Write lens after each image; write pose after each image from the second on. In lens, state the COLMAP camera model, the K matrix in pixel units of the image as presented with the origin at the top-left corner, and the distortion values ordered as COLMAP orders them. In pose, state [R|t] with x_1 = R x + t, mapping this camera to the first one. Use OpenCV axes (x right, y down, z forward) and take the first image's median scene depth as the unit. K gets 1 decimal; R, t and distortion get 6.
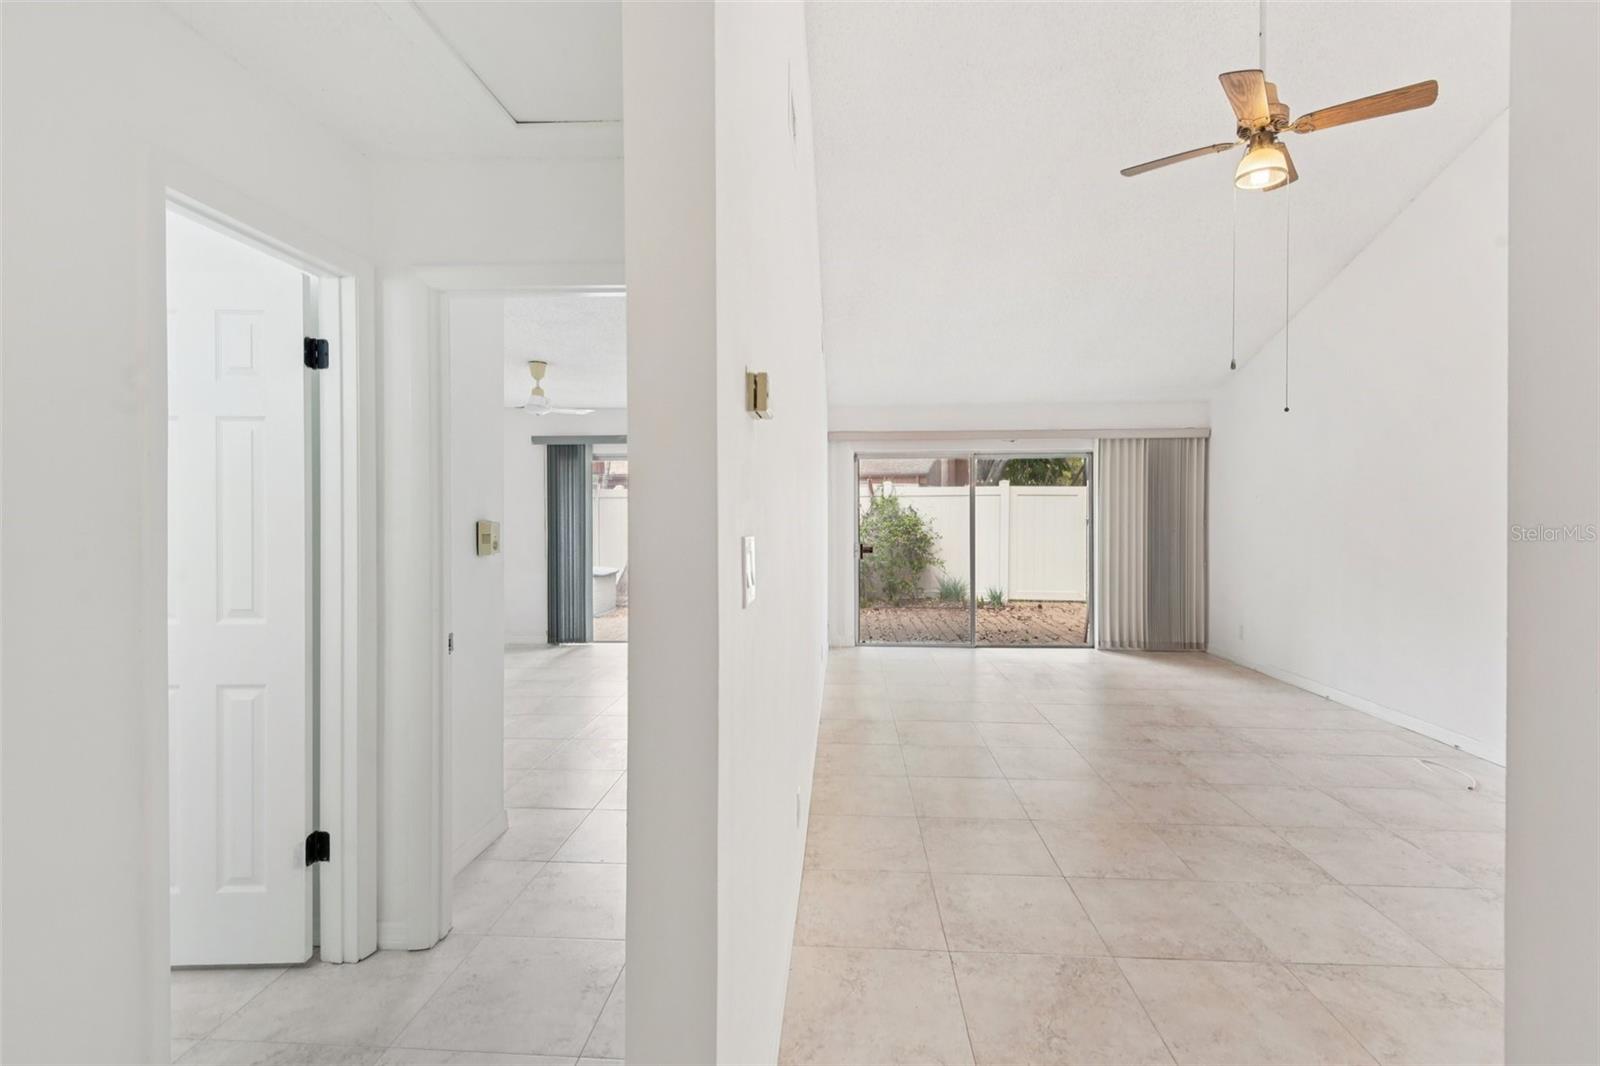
lens RADIAL K [[733.7, 0, 795.5], [0, 733.7, 521.8], [0, 0, 1]] dist [-0.001185, -0.000984]
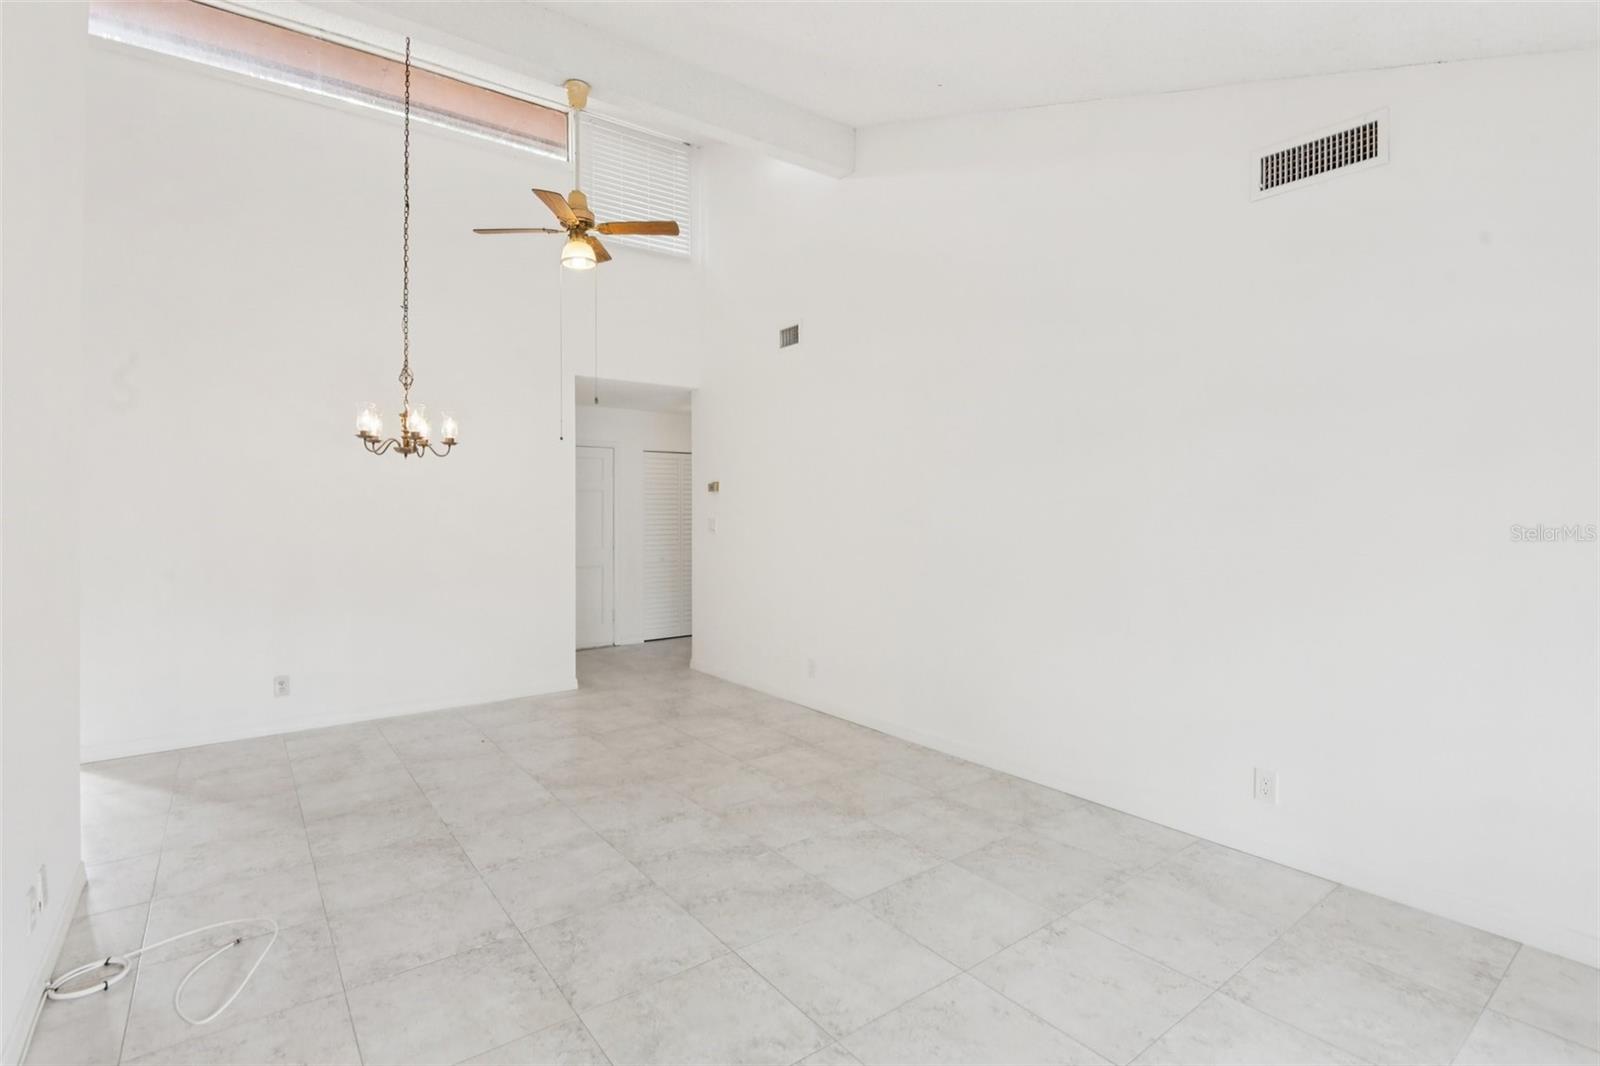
lens RADIAL K [[733.7, 0, 798.3], [0, 733.7, 525.0], [0, 0, 1]] dist [-0.001185, -0.000984]
pose [[-0.750645, 0.019415, -0.660420, 0.500247], [-0.000561, 0.999549, 0.030022, -0.014950], [0.660705, 0.022907, -0.750296, 0.935299]]
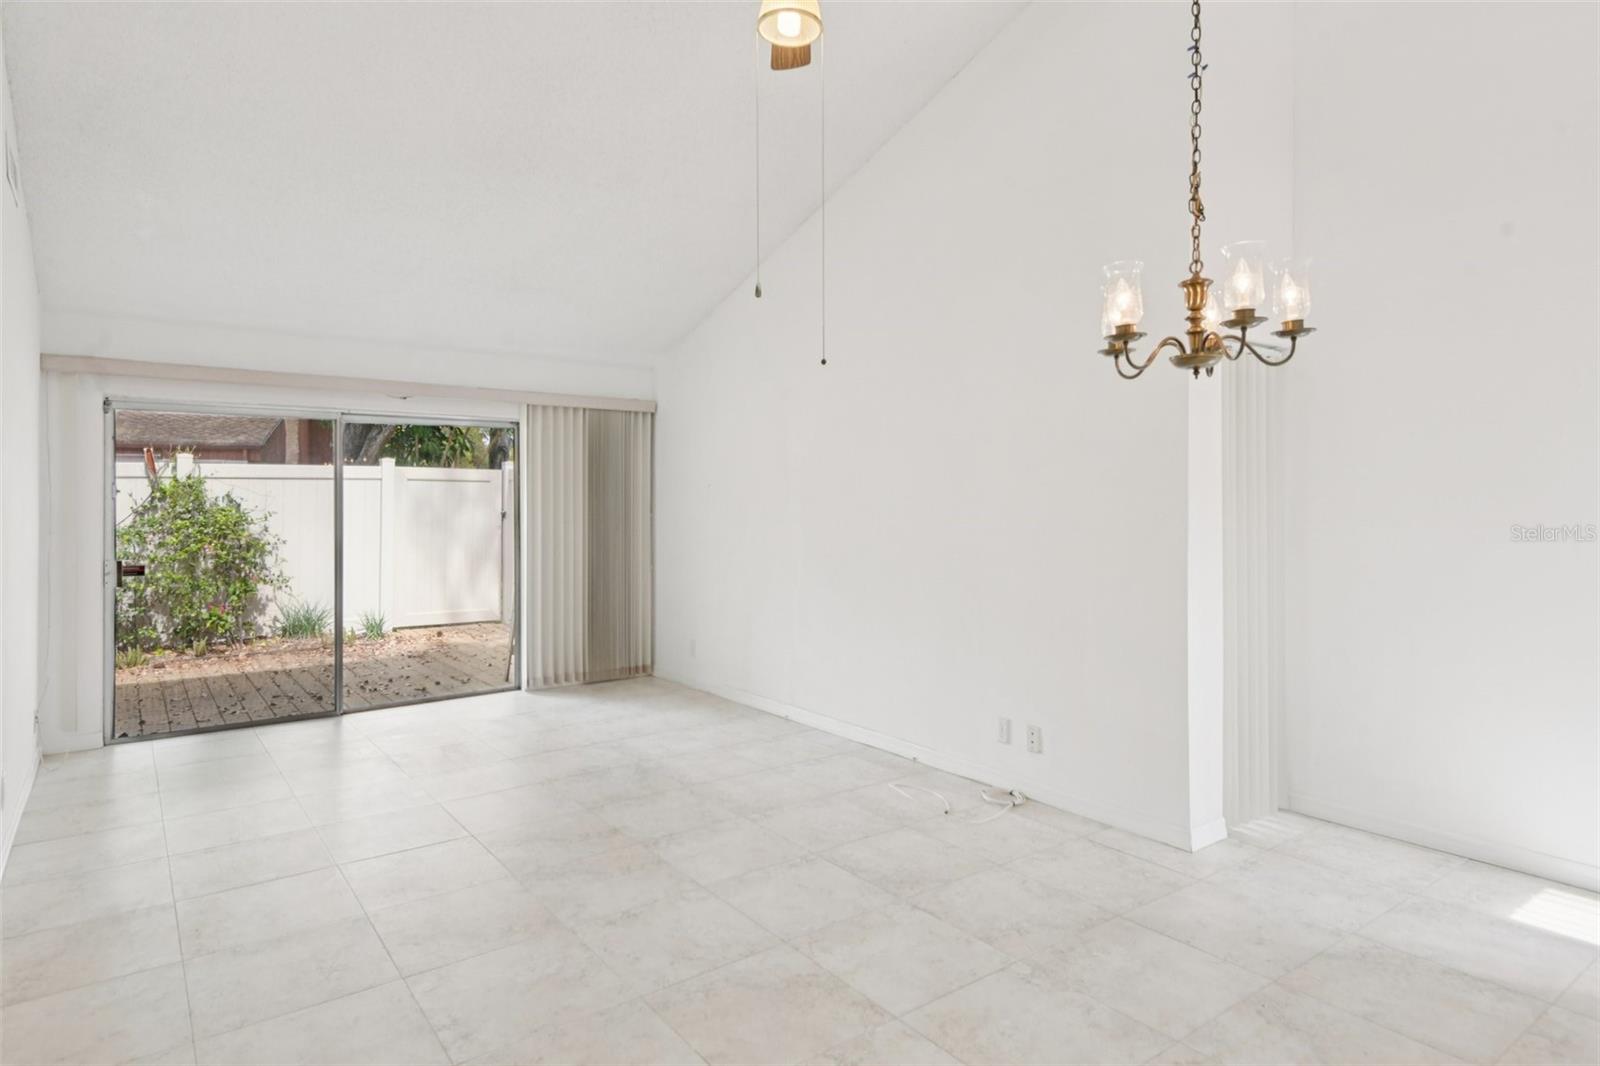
lens RADIAL K [[890.1, 0, 791.5], [0, 890.1, 497.1], [0, 0, 1]] dist [0.023637, -0.003582]
pose [[0.760156, 0.003999, 0.649728, 0.033967], [0.008519, 0.999834, -0.016121, -0.002947], [-0.649685, 0.017790, 0.759995, 0.147492]]
